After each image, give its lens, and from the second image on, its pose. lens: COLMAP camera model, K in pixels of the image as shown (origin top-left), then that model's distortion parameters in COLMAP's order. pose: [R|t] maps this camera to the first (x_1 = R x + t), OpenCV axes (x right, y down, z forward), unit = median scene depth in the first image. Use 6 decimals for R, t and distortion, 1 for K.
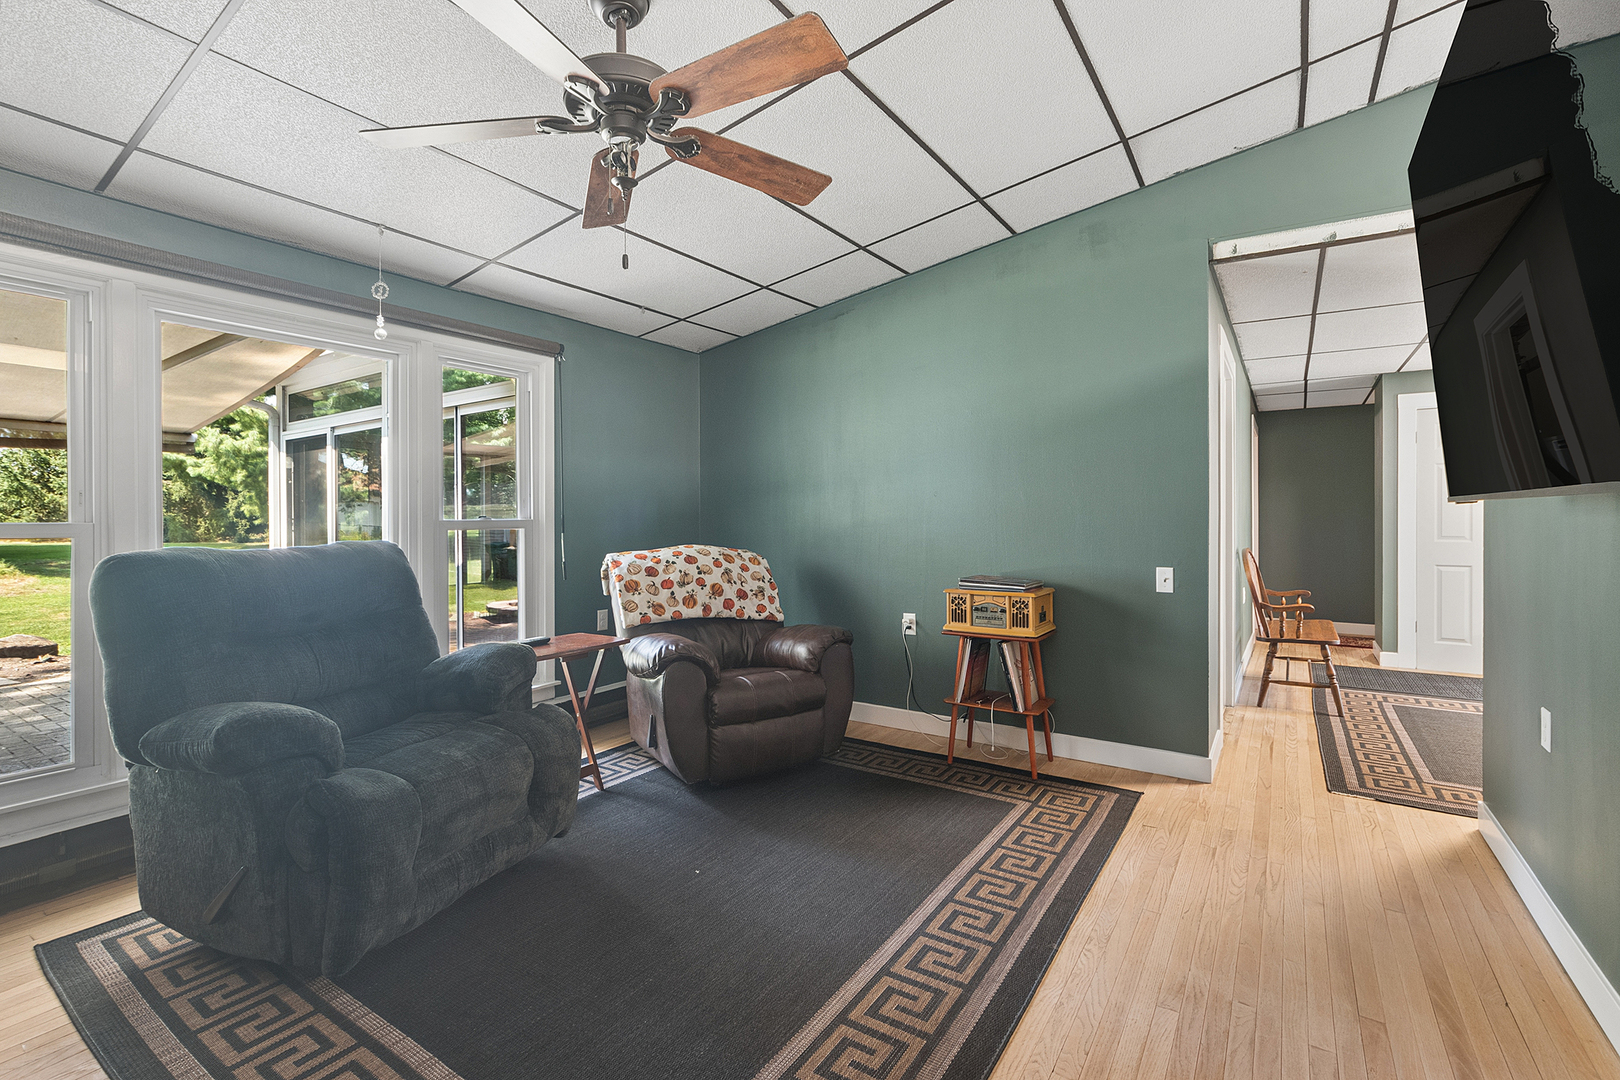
lens RADIAL K [[728.9, 0, 813.7], [0, 728.9, 516.3], [0, 0, 1]] dist [-0.005319, 0.002490]
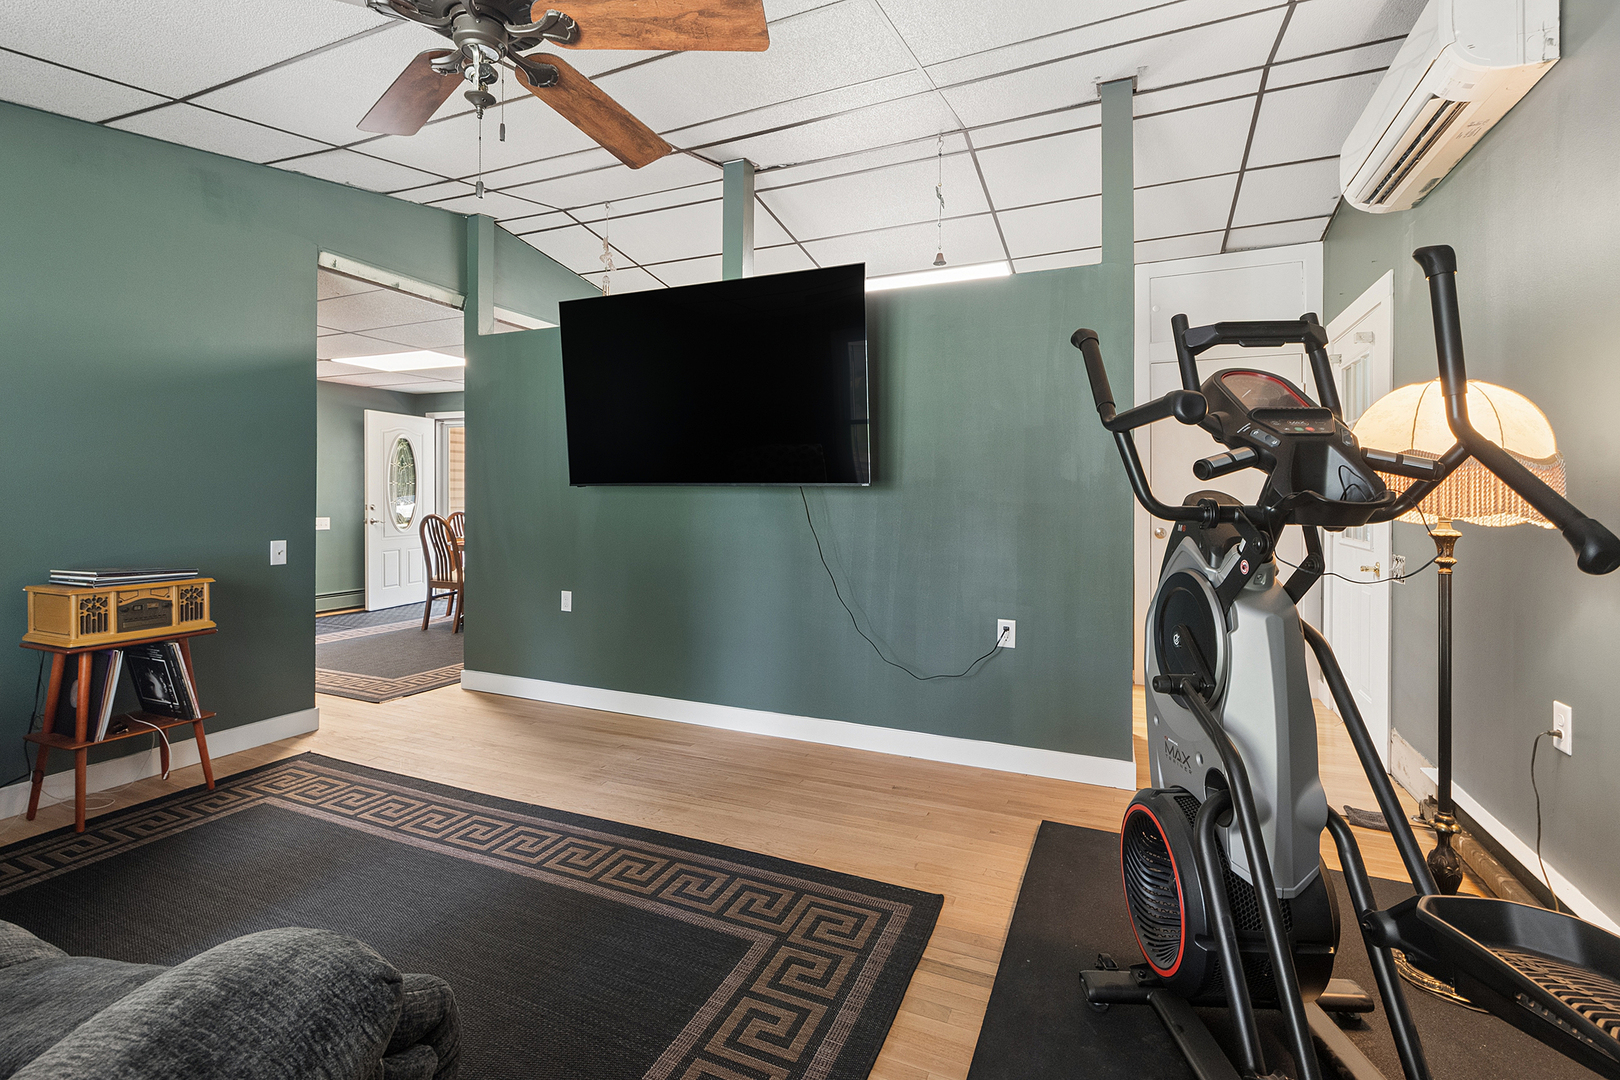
lens RADIAL K [[728.9, 0, 800.4], [0, 728.9, 494.3], [0, 0, 1]] dist [-0.005319, 0.002490]
pose [[-0.168764, 0.008661, 0.985618, -0.709470], [-0.006434, 0.999930, -0.009888, 0.009853], [-0.985636, -0.008010, -0.168696, 0.467885]]
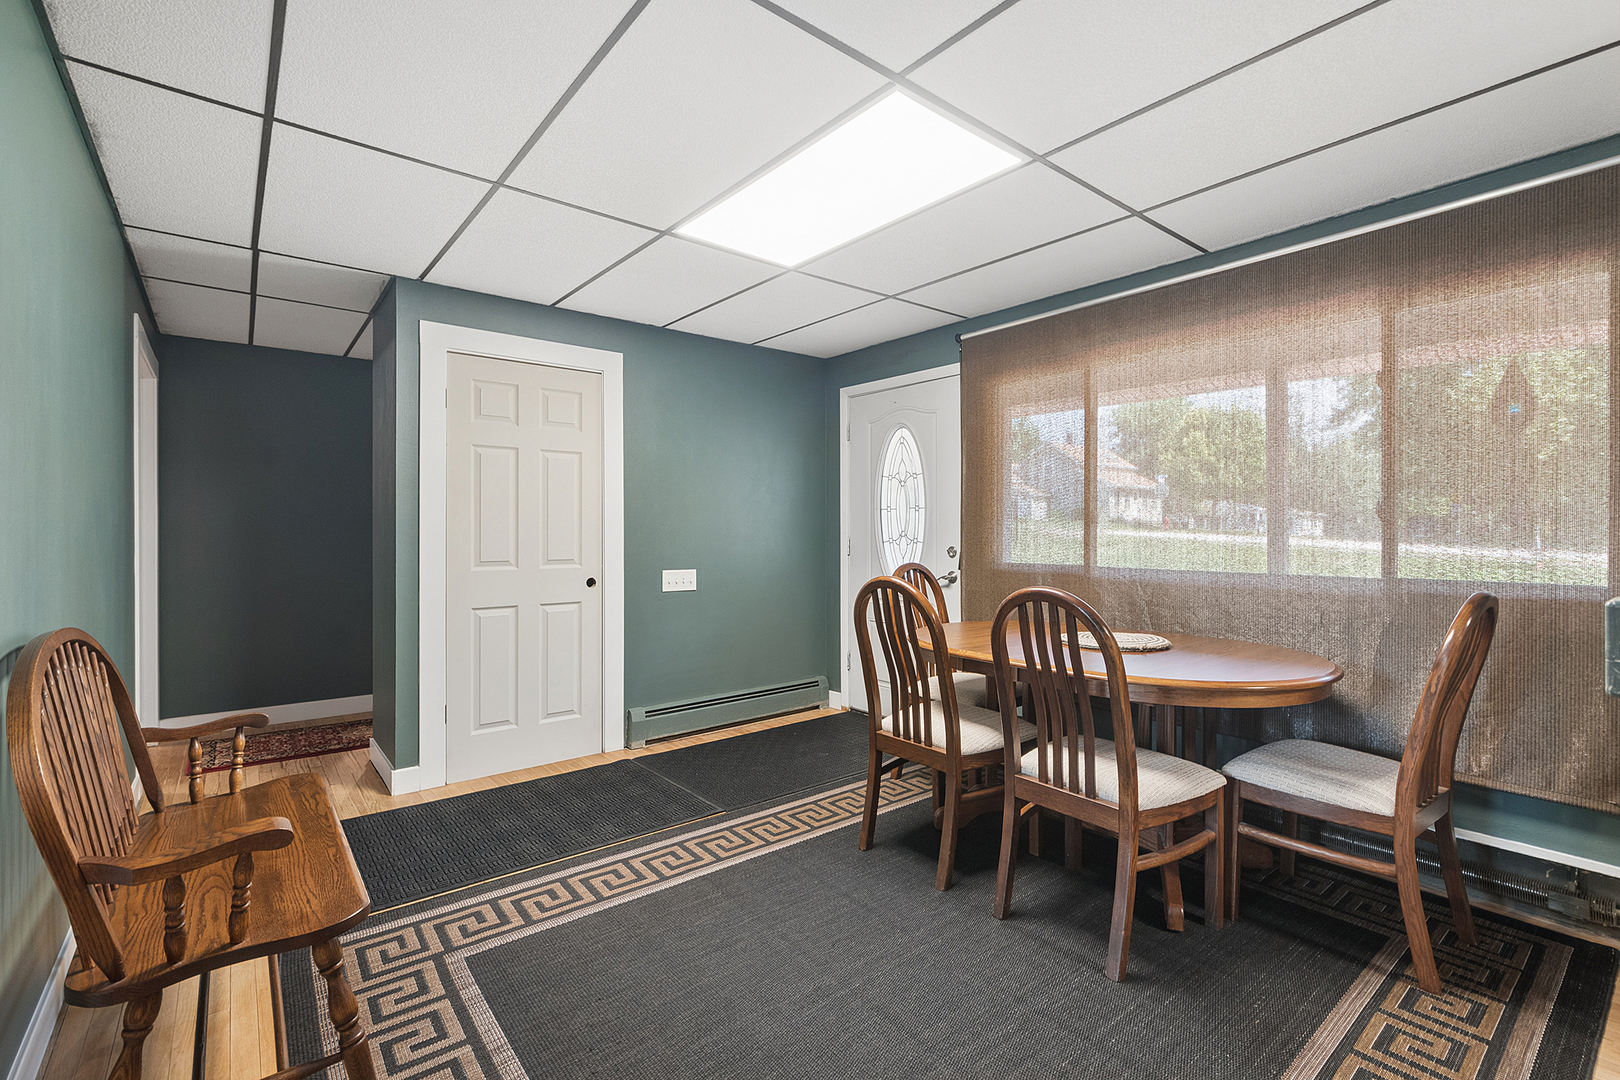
lens RADIAL K [[728.9, 0, 813.4], [0, 728.9, 530.9], [0, 0, 1]] dist [-0.005319, 0.002490]
pose [[0.308818, -0.000169, 0.951121, 0.682468], [-0.000465, 1.000000, 0.000329, 0.000721], [-0.951121, -0.000544, 0.308818, 1.024080]]
